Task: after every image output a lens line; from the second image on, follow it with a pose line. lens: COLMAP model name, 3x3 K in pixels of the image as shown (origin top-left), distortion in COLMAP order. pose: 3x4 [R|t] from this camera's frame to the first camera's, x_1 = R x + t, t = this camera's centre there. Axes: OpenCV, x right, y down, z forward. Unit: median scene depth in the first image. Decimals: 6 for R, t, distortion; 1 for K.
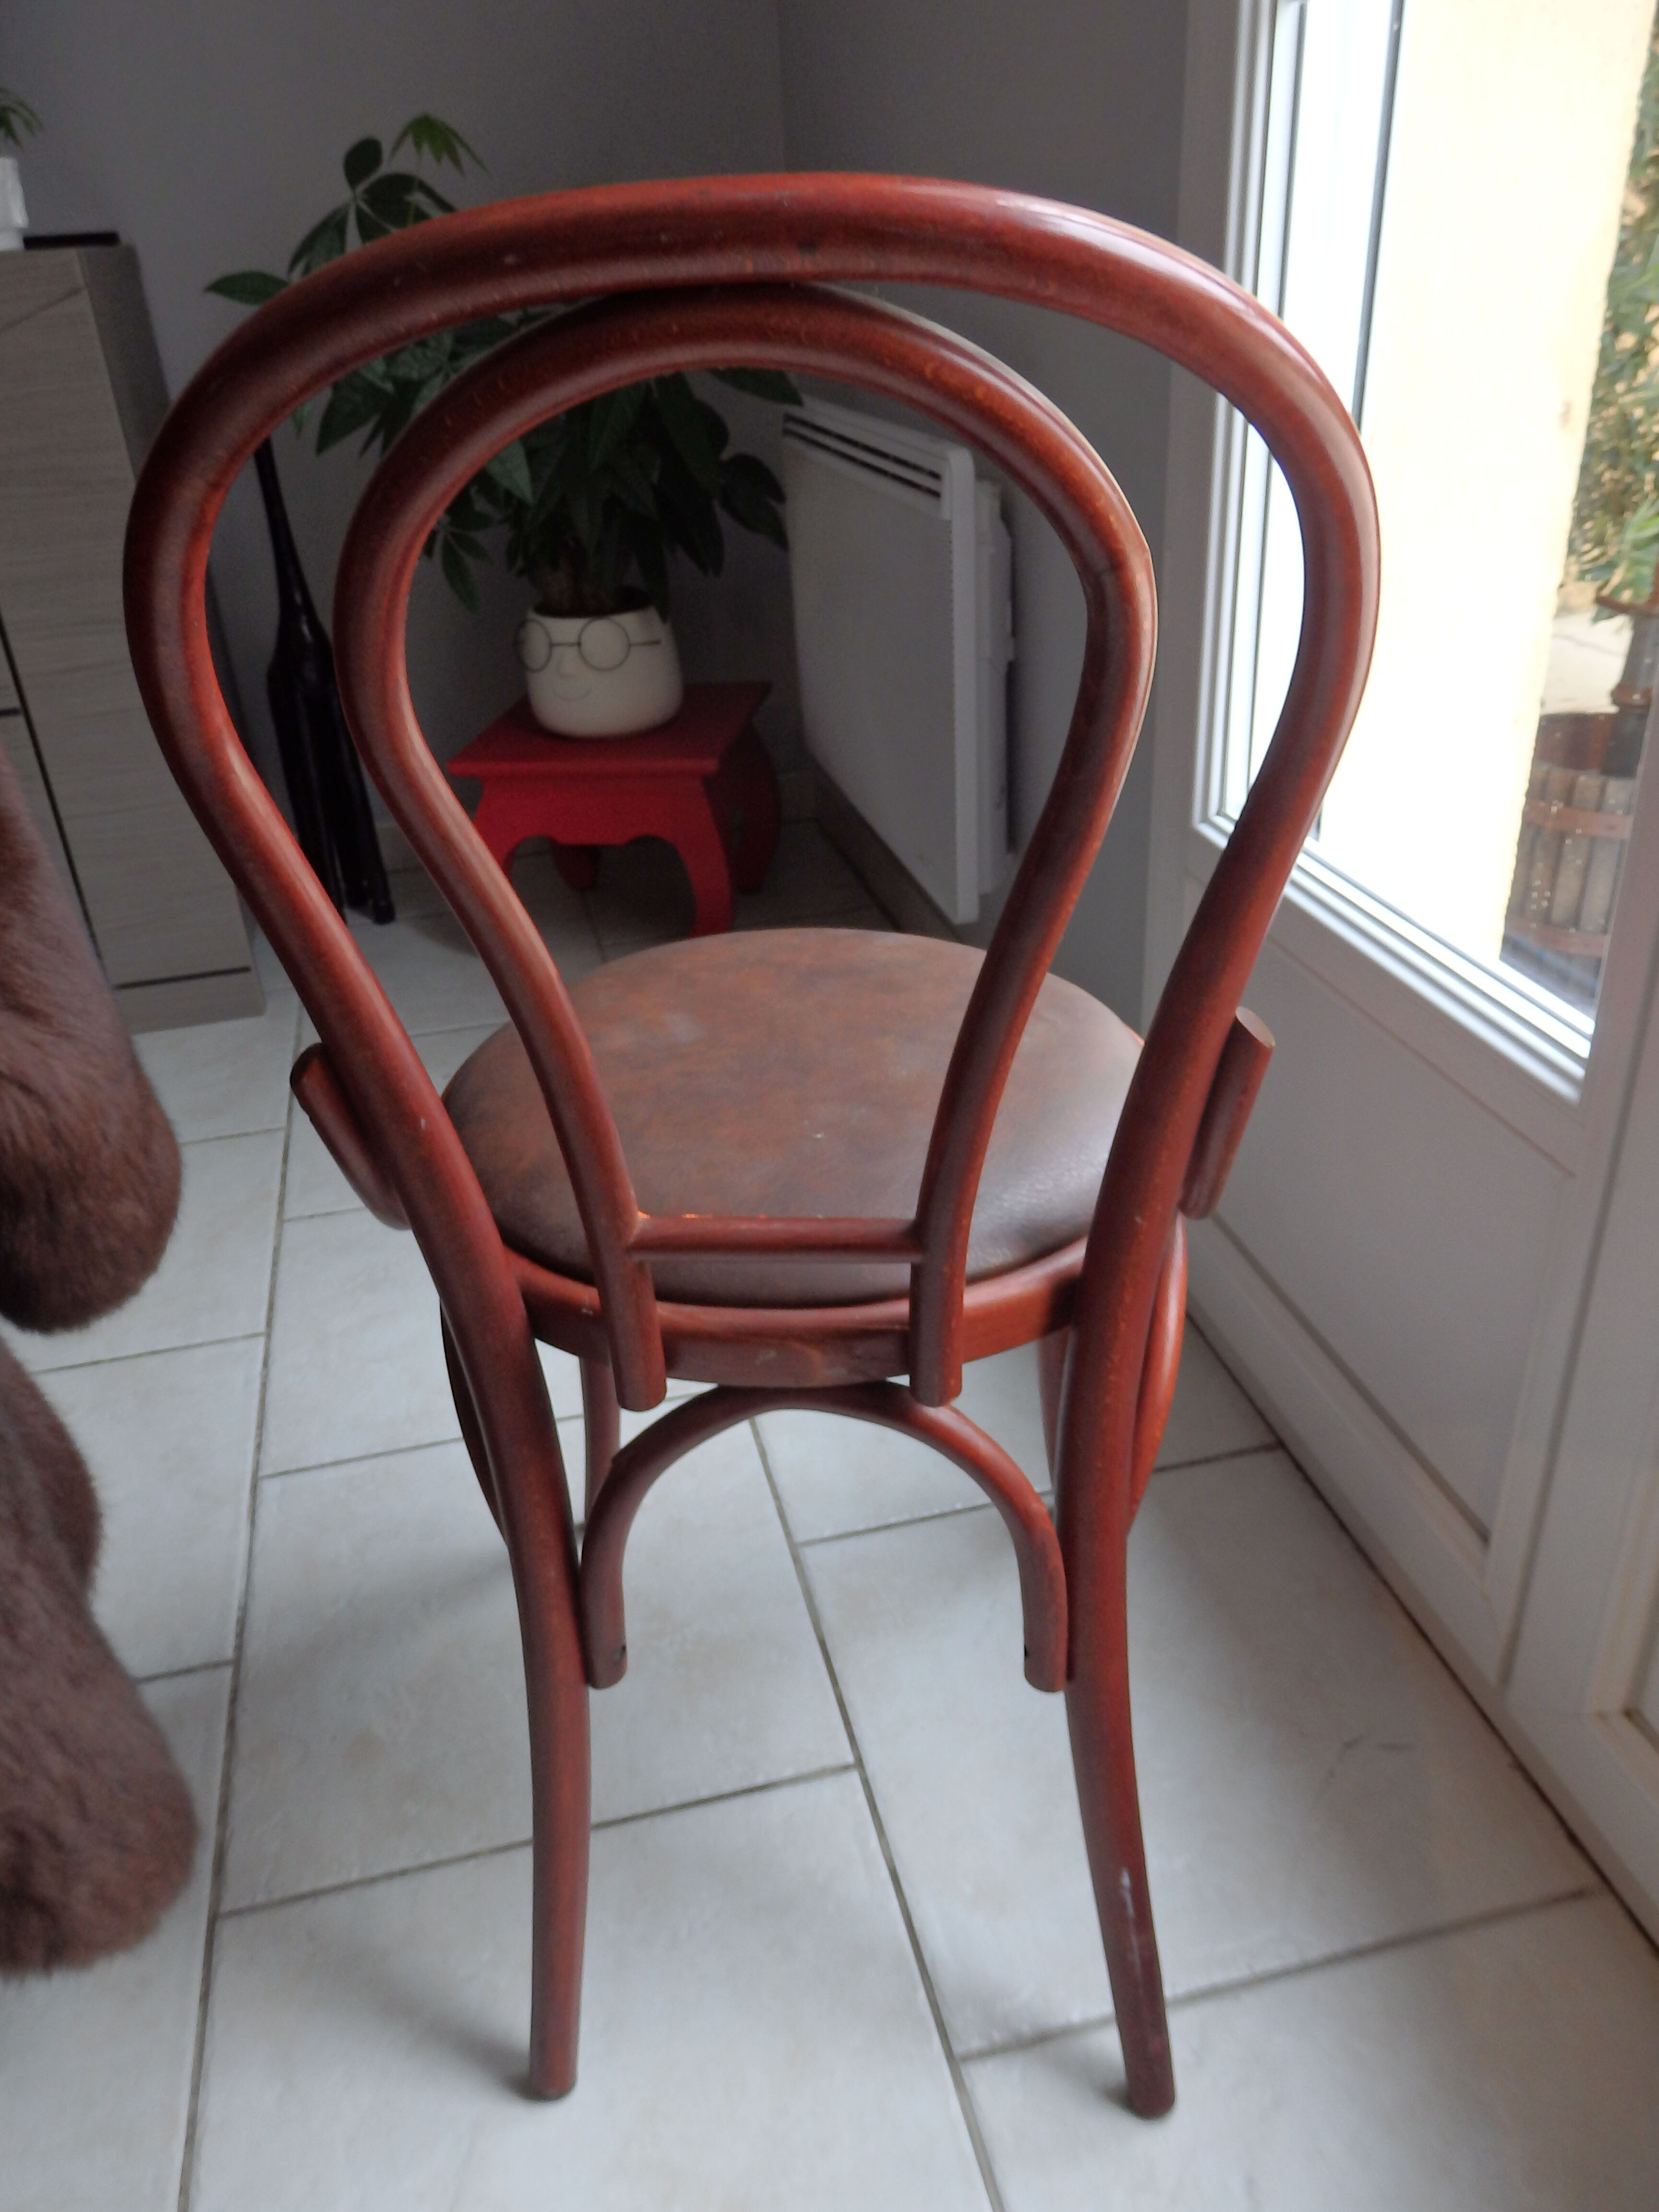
lens RADIAL K [[1599.0, 0, 829.5], [0, 1599.0, 1106.0], [0, 0, 1]] dist [-0.005061, -0.002734]
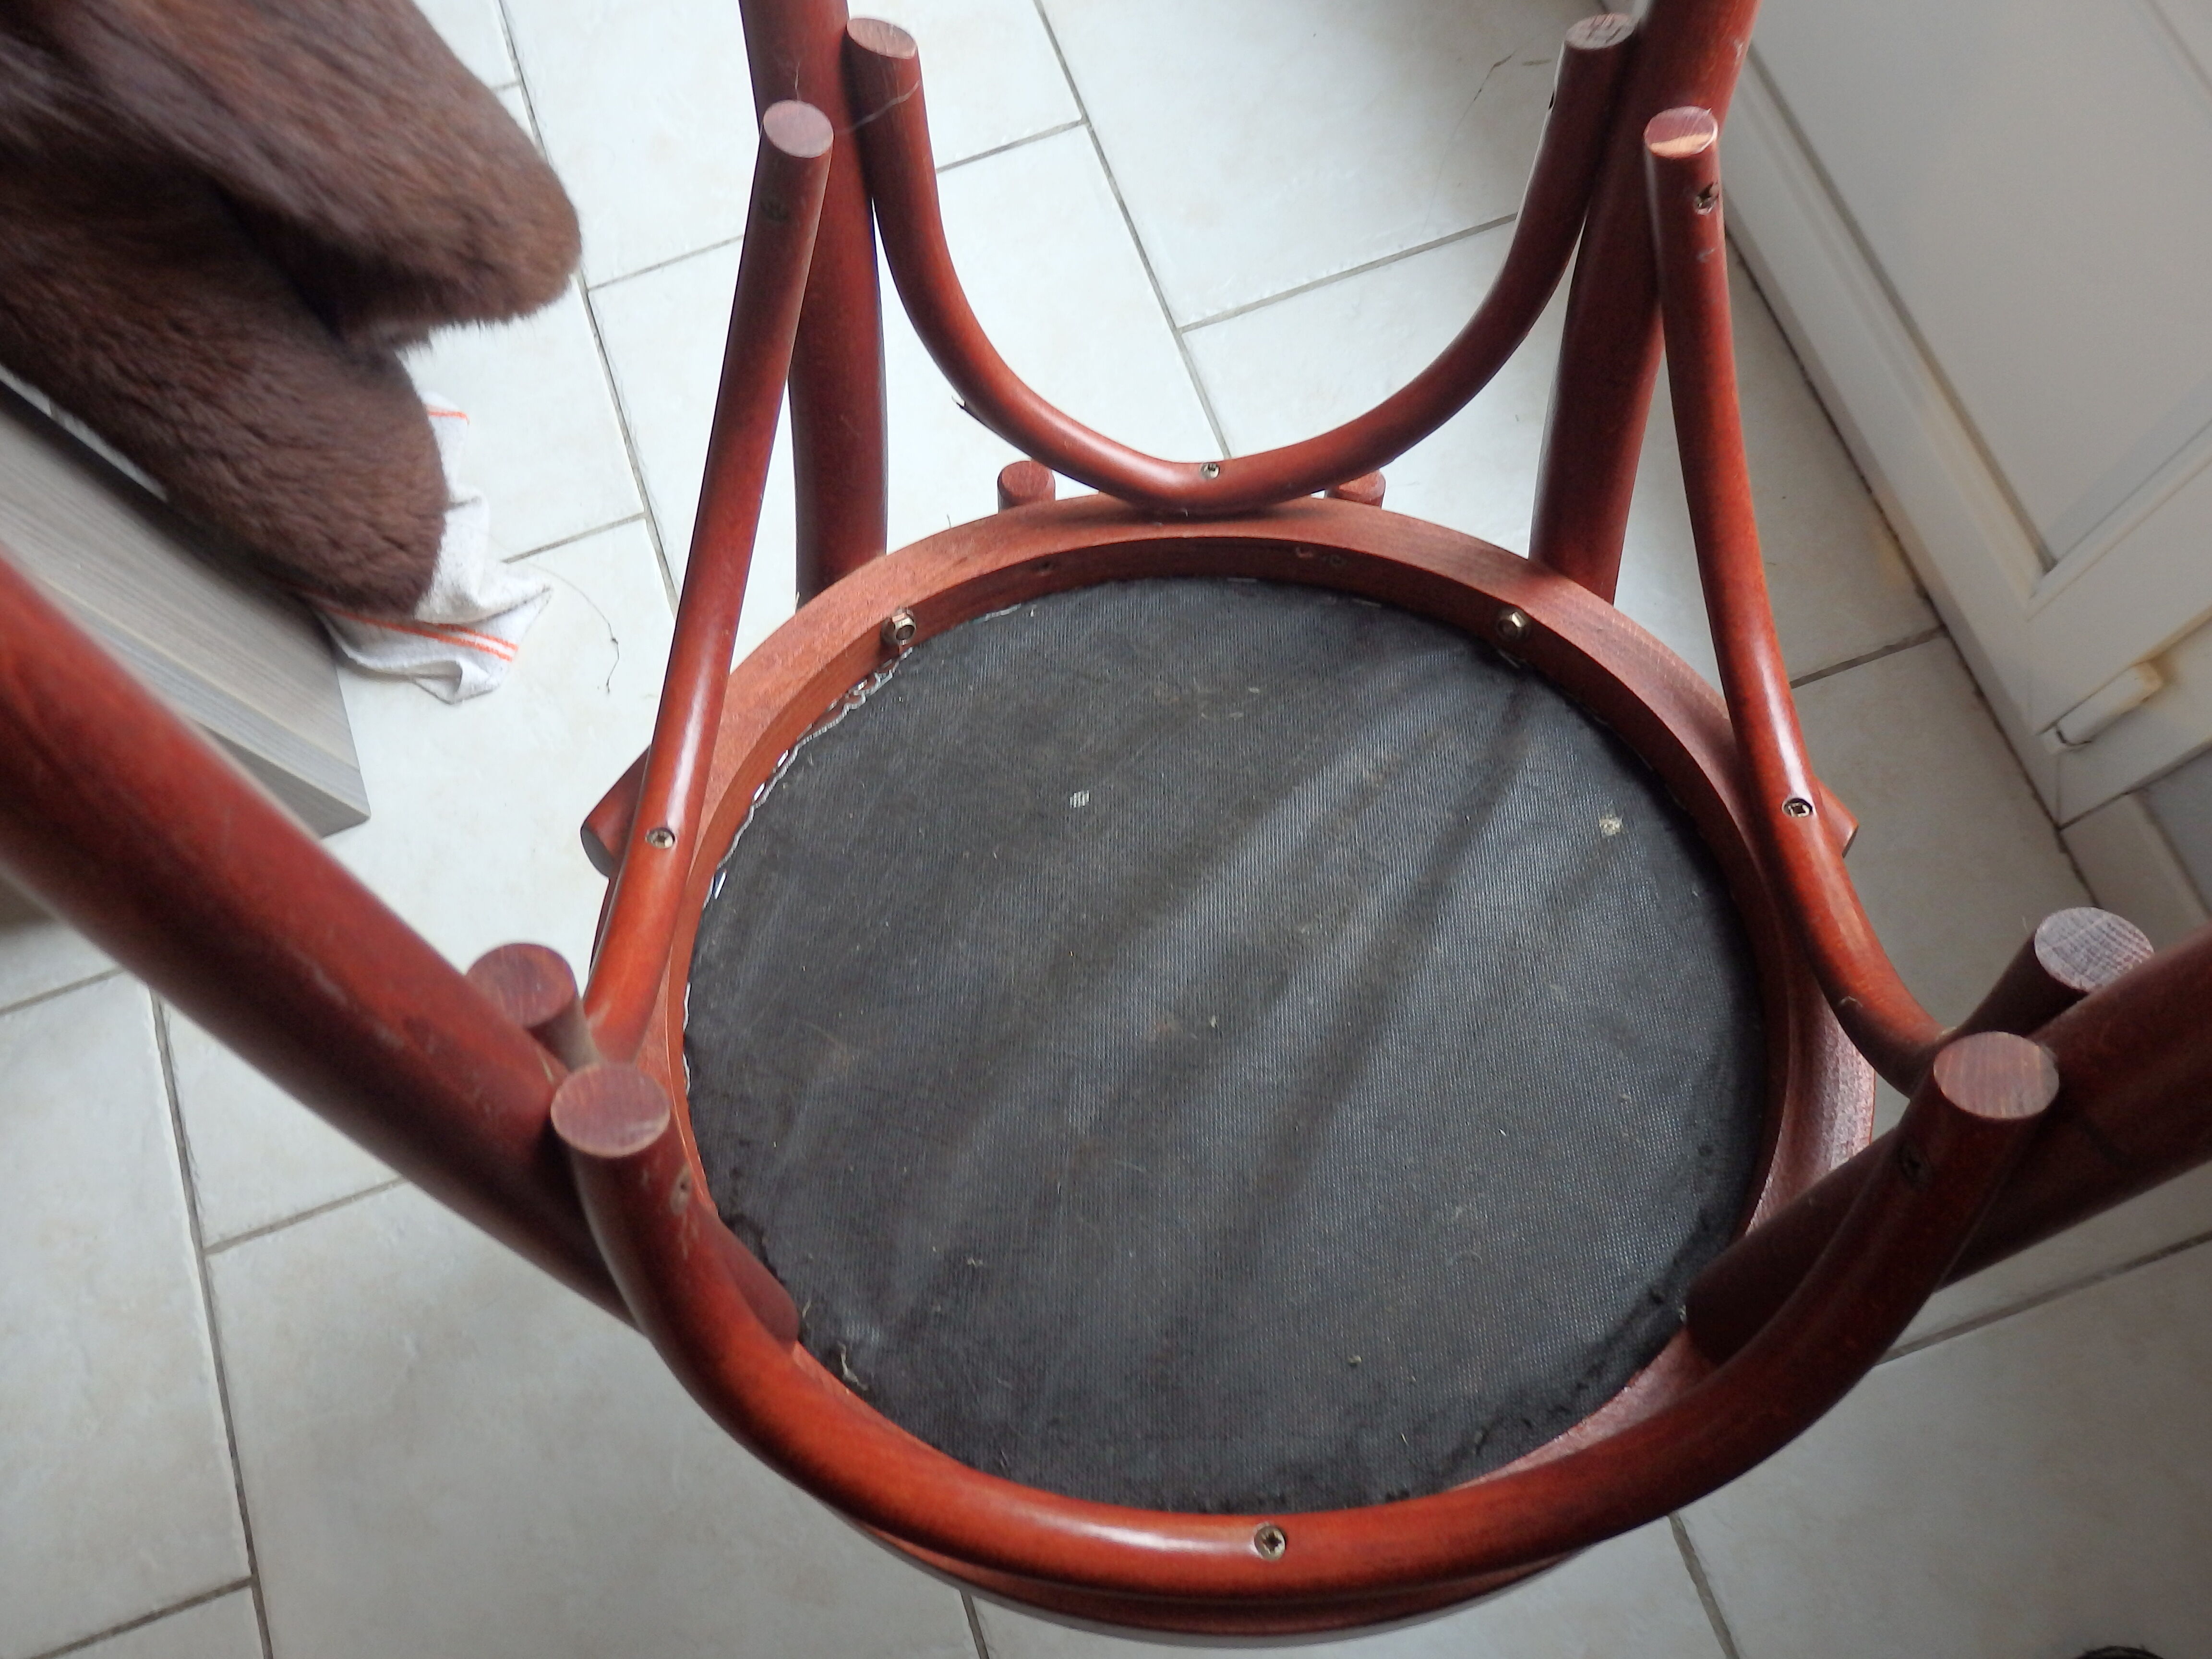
lens RADIAL K [[1599.0, 0, 1117.8], [0, 1599.0, 827.1], [0, 0, 1]] dist [-0.005061, -0.002734]
pose [[0.994690, -0.101812, 0.015015, -0.024147], [0.061498, 0.705023, 0.706513, -0.042617], [-0.082517, -0.701838, 0.707541, -0.168390]]
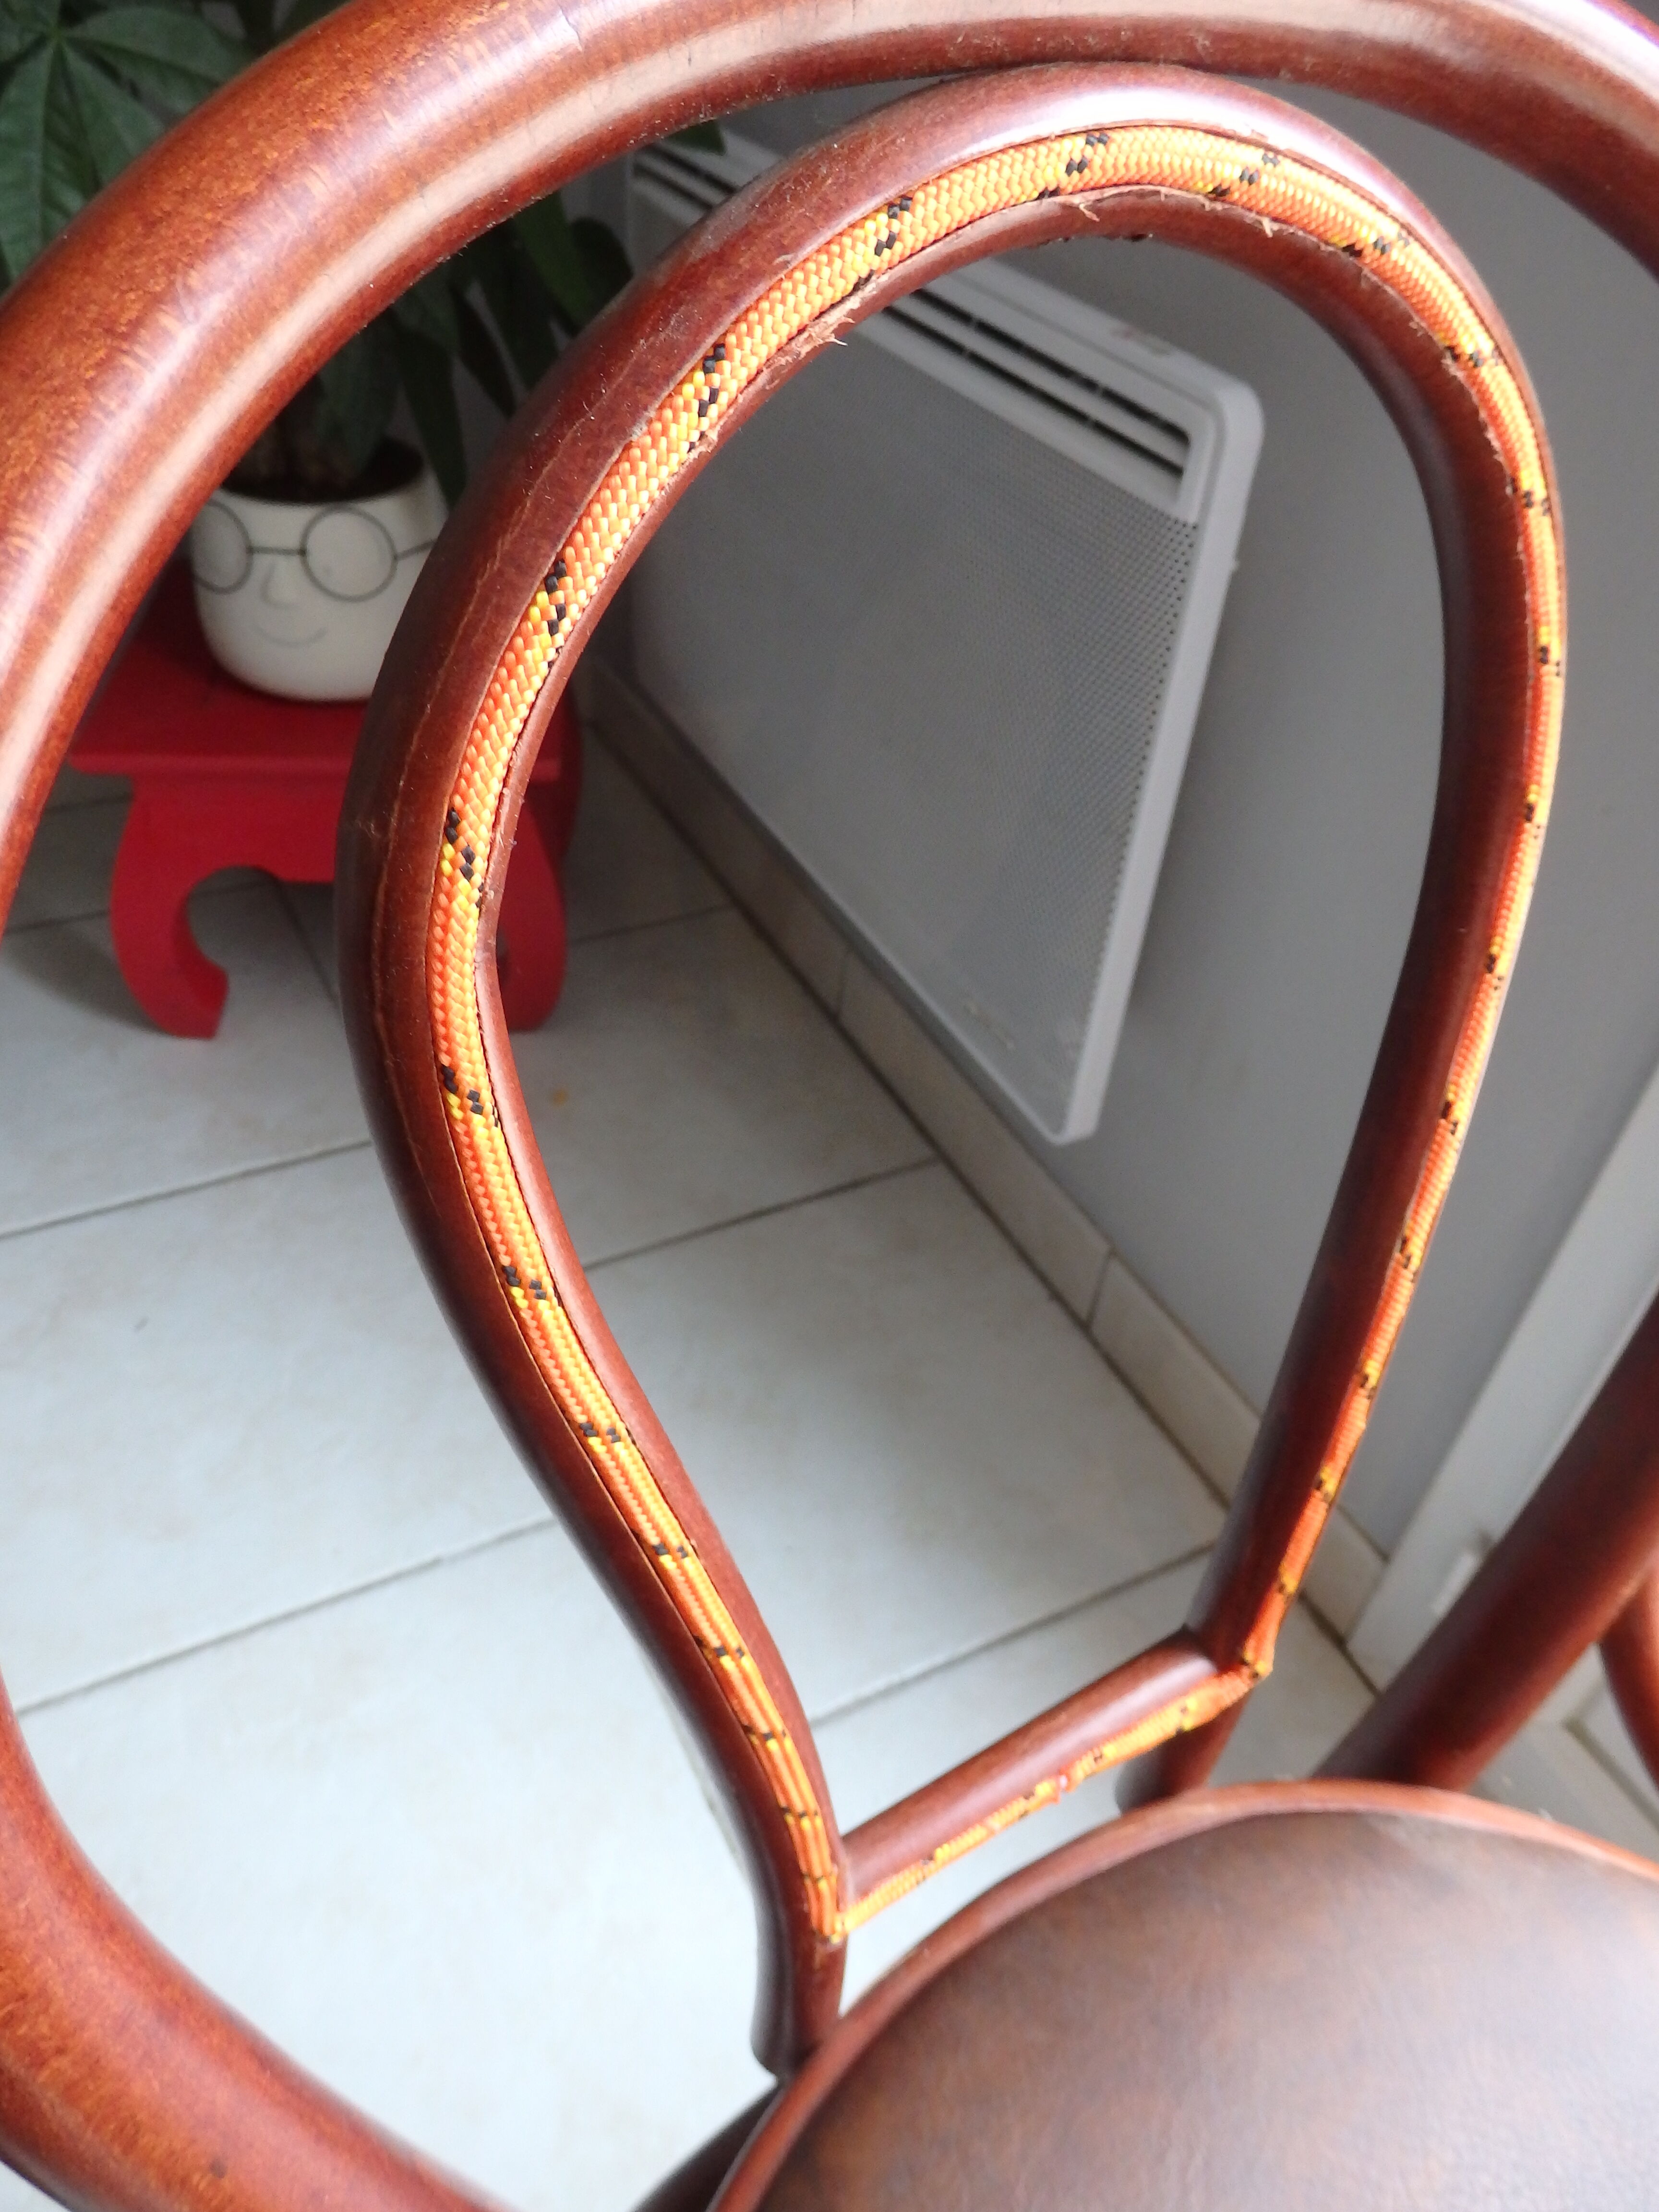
lens RADIAL K [[1610.9, 0, 836.6], [0, 1610.9, 1108.3], [0, 0, 1]] dist [-0.000585, -0.005246]
pose [[0.963734, -0.057926, 0.260503, -0.220564], [0.005021, 0.979921, 0.199322, -0.340809], [-0.266818, -0.190786, 0.944674, 0.597546]]
